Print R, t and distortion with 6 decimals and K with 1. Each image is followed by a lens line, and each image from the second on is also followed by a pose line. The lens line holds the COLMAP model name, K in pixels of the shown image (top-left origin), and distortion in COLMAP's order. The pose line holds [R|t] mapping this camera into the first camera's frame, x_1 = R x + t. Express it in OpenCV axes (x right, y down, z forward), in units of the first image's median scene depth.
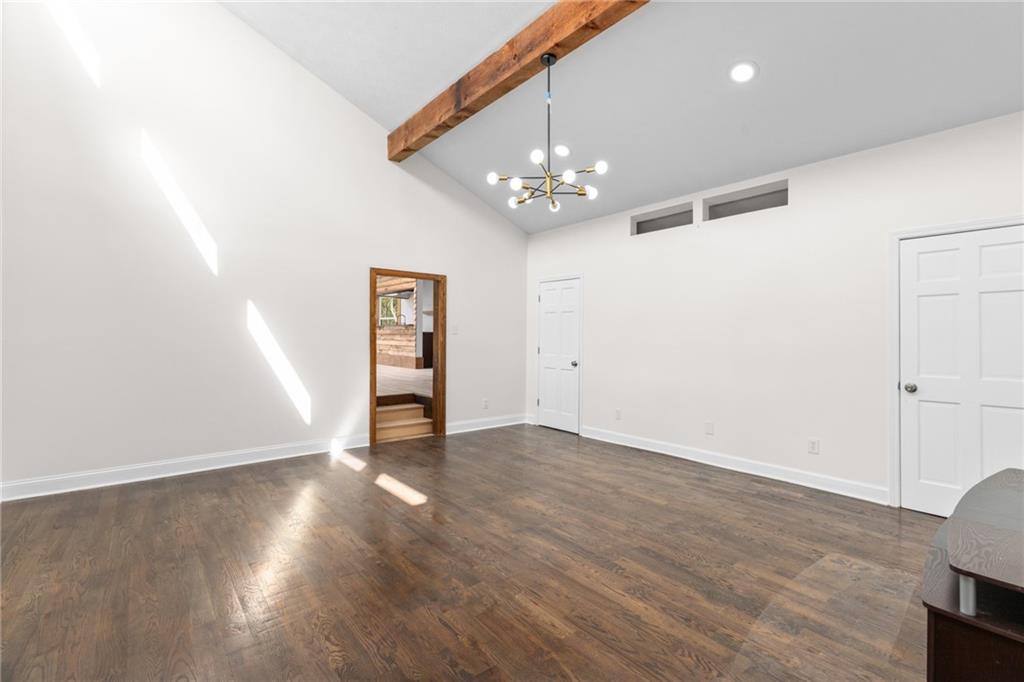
lens RADIAL K [[464.1, 0, 510.2], [0, 464.1, 344.1], [0, 0, 1]] dist [0.002771, 0.000600]
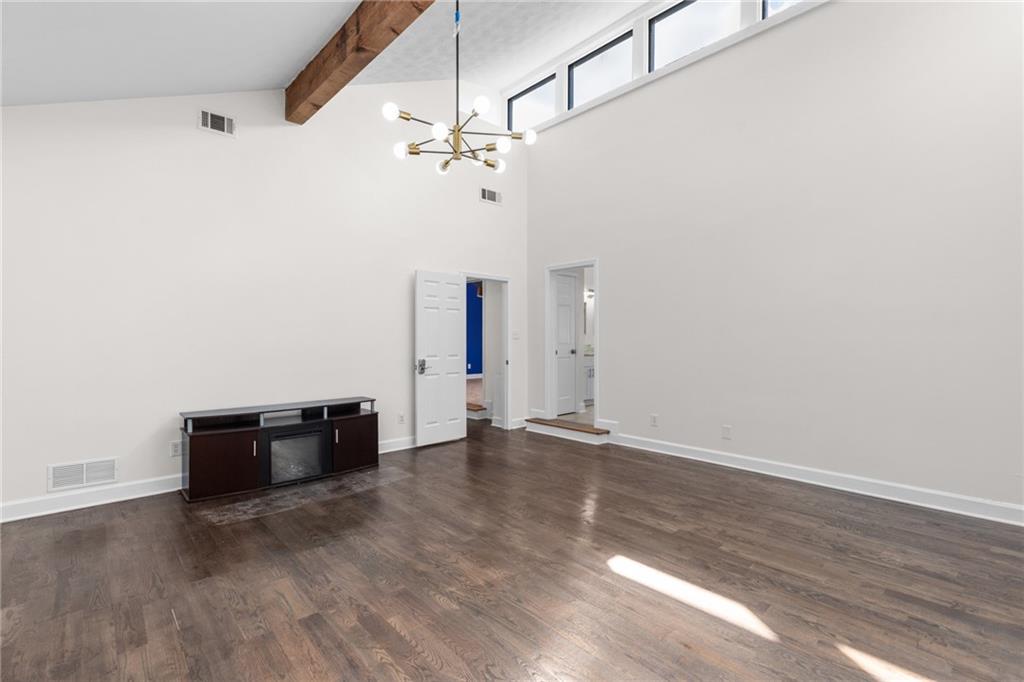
lens RADIAL K [[464.1, 0, 510.2], [0, 464.1, 344.1], [0, 0, 1]] dist [0.002771, 0.000600]
pose [[-0.998315, -0.006507, -0.057670, 0.037923], [-0.008034, 0.999622, 0.026288, -0.027327], [0.057477, 0.026707, -0.997990, 1.788320]]
